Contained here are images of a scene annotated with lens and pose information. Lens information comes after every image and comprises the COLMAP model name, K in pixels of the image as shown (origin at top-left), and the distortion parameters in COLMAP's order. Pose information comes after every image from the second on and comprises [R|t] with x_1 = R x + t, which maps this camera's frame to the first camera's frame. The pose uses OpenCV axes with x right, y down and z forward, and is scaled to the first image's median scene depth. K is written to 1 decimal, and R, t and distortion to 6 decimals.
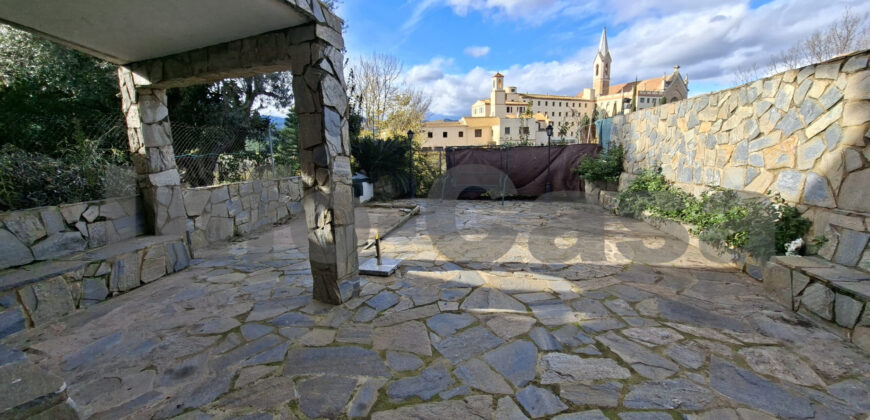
lens RADIAL K [[343.5, 0, 446.7], [0, 343.5, 212.4], [0, 0, 1]] dist [-0.007889, 0.001254]
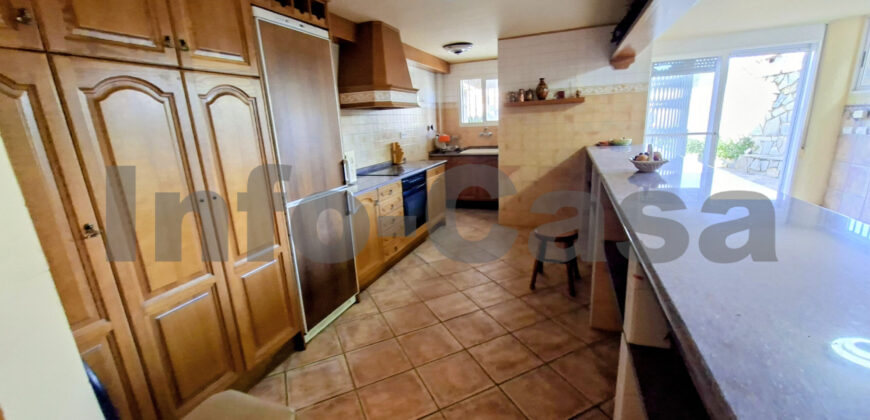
lens RADIAL K [[343.5, 0, 438.3], [0, 343.5, 210.2], [0, 0, 1]] dist [-0.007889, 0.001254]
pose [[0.995637, -0.053889, 0.076174, -1.316851], [0.048542, 0.996338, 0.070384, 0.217187], [-0.079688, -0.066379, 0.994607, -1.214397]]
